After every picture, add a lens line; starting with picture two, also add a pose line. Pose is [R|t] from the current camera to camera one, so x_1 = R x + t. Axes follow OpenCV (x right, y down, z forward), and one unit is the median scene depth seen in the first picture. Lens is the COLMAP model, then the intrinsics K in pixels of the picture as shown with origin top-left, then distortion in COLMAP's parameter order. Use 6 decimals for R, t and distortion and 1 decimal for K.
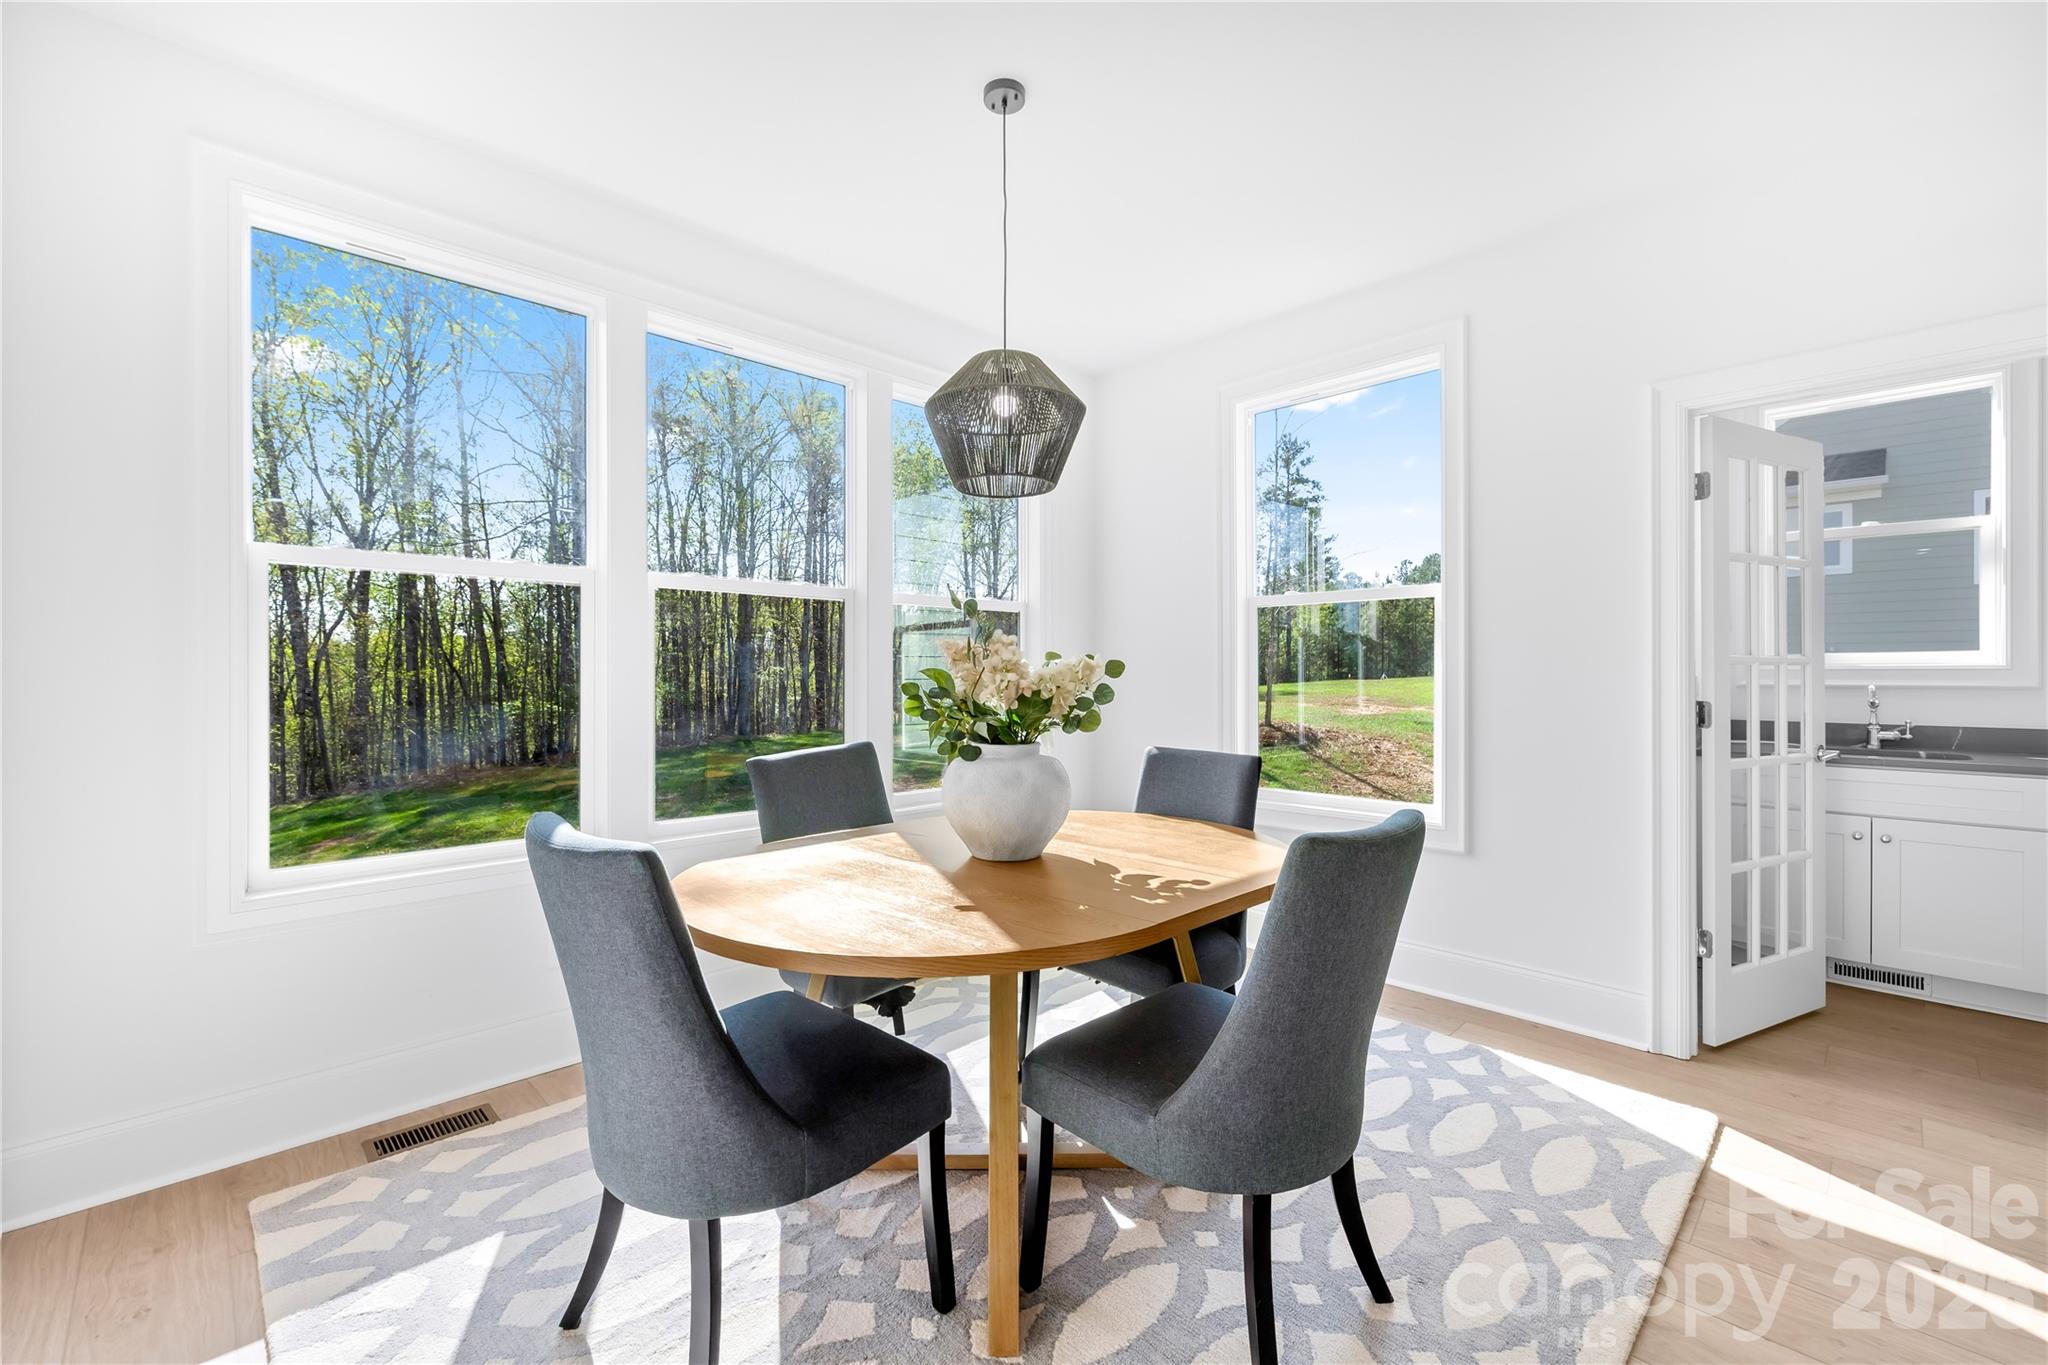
lens RADIAL K [[852.5, 0, 1024.0], [0, 852.5, 682.5], [0, 0, 1]] dist [-0.006684, -0.000537]
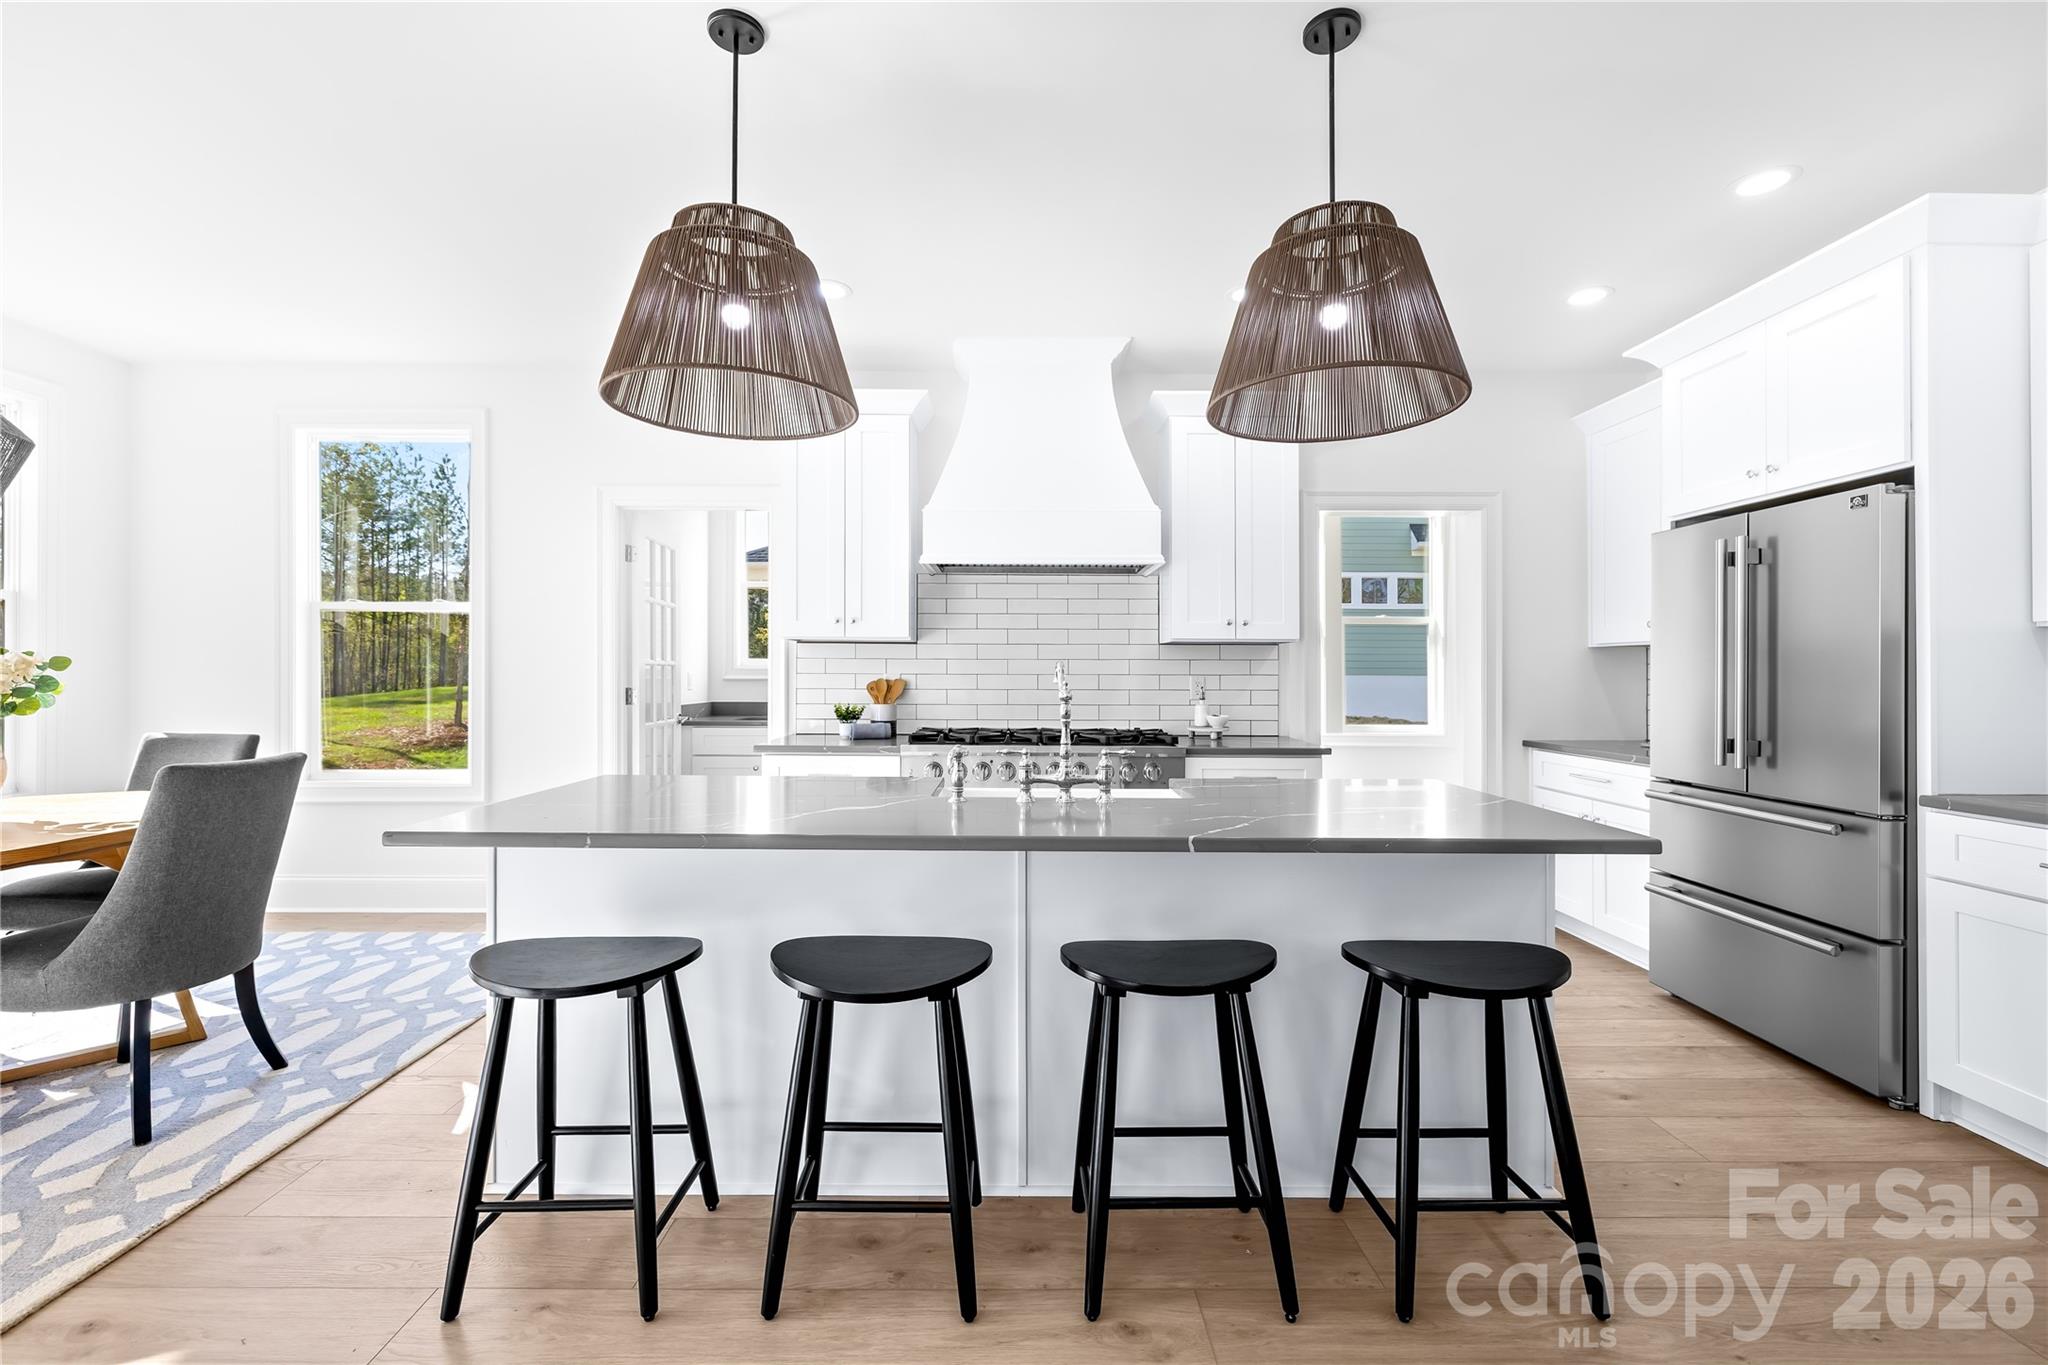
lens RADIAL K [[865.4, 0, 1022.4], [0, 865.4, 670.3], [0, 0, 1]] dist [-0.000383, -0.000591]
pose [[0.688315, 0.004899, 0.725395, 0.119550], [0.004585, 0.999928, -0.011104, 0.010401], [-0.725397, 0.010969, 0.688243, -0.655218]]
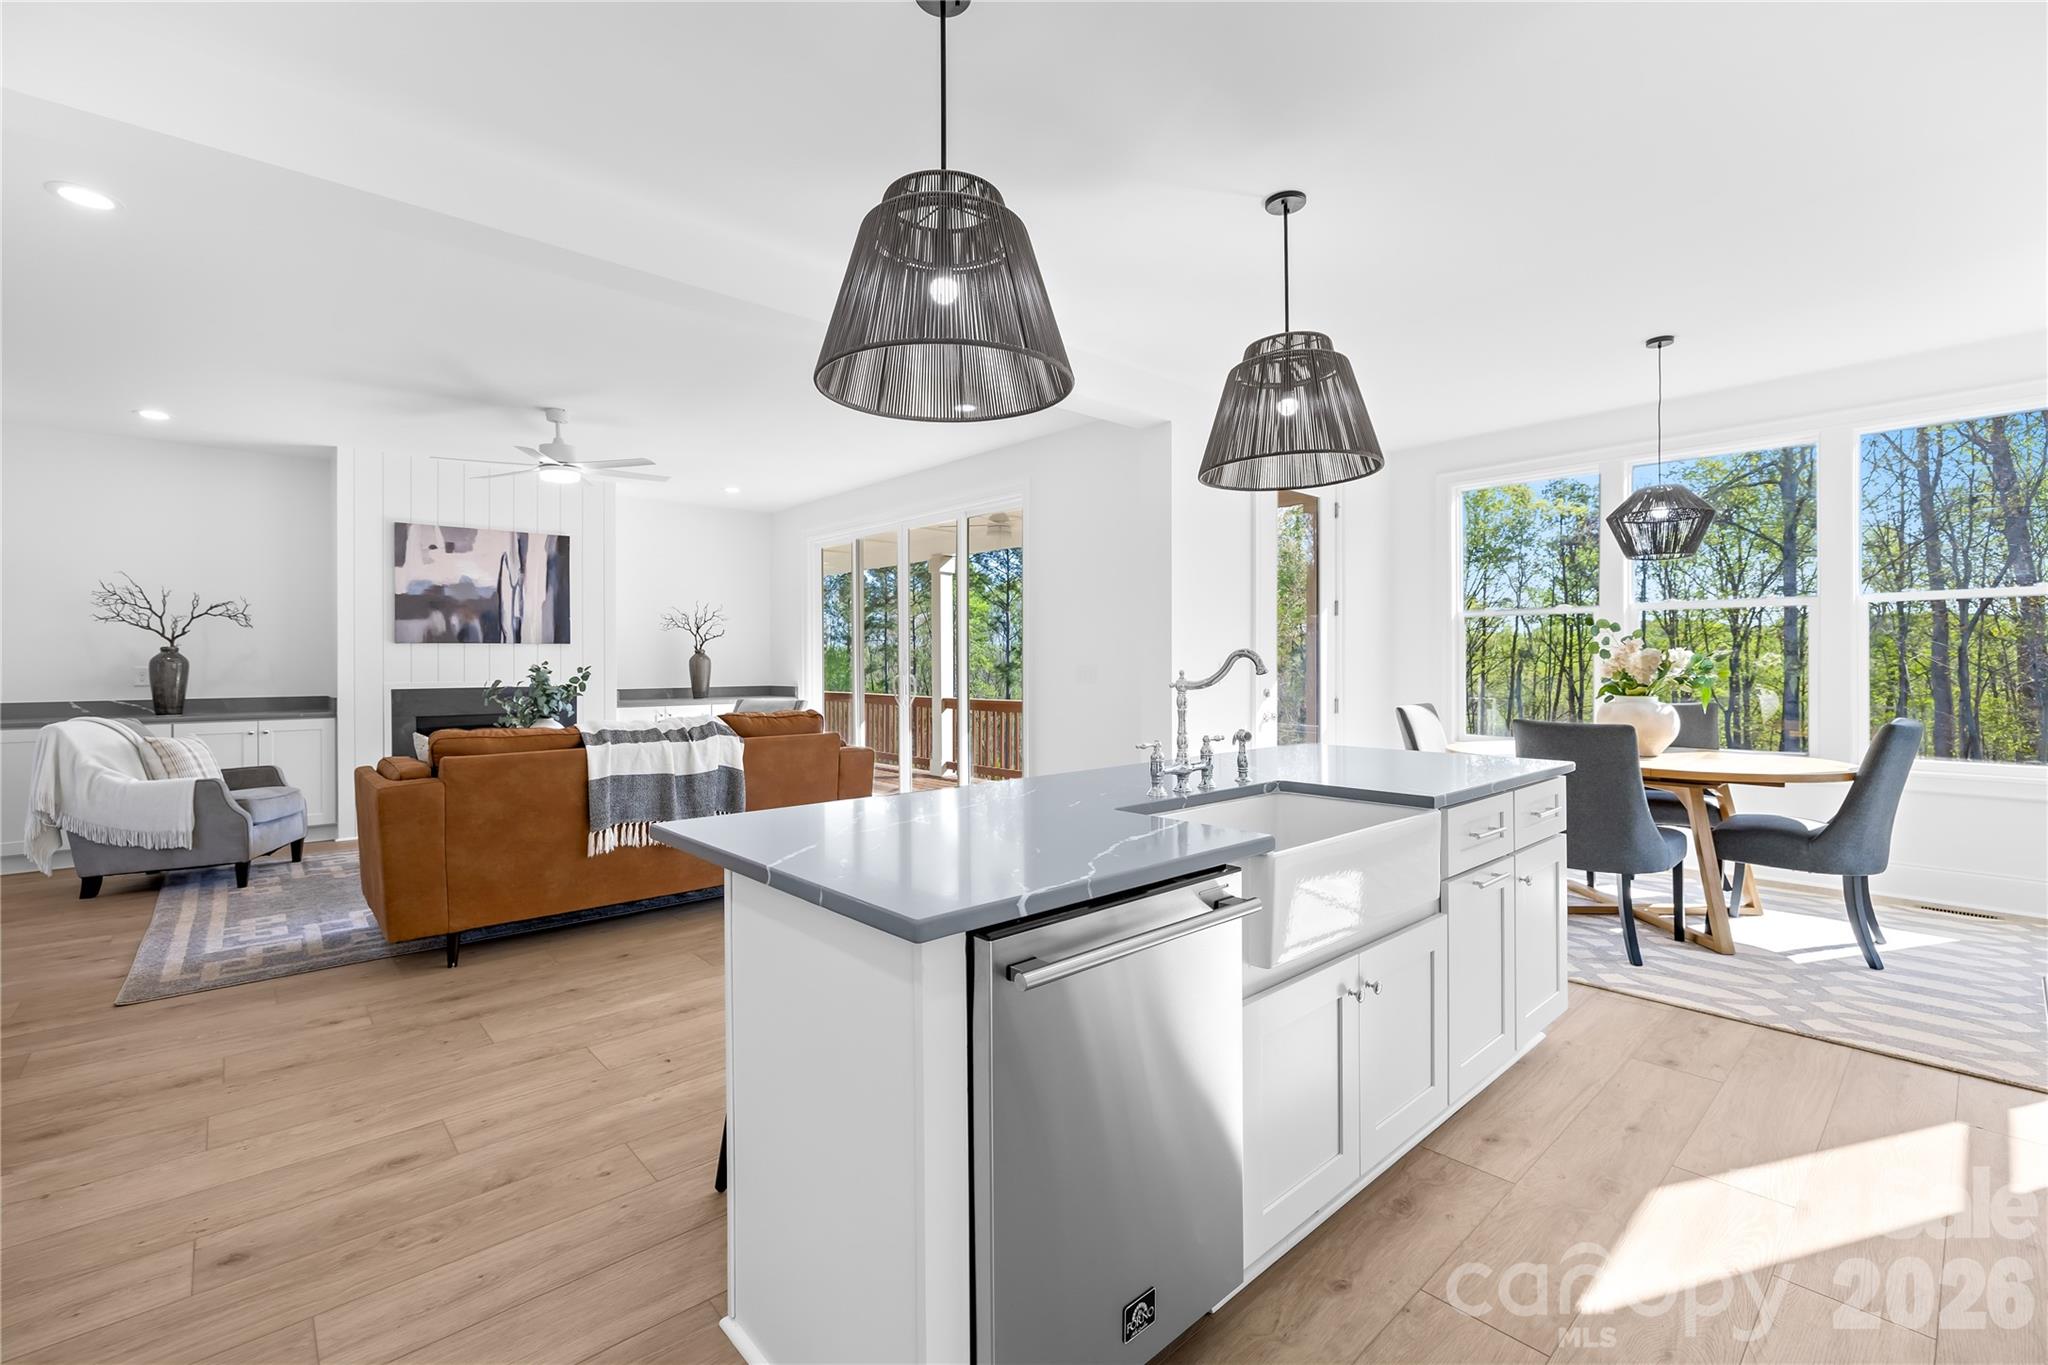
lens RADIAL K [[884.8, 0, 999.9], [0, 884.8, 660.3], [0, 0, 1]] dist [0.000780, 0.000418]
pose [[-0.046737, 0.000520, -0.998907, 1.548446], [-0.009411, 0.999955, 0.000961, 0.001736], [0.998863, 0.009445, -0.046730, -0.258540]]
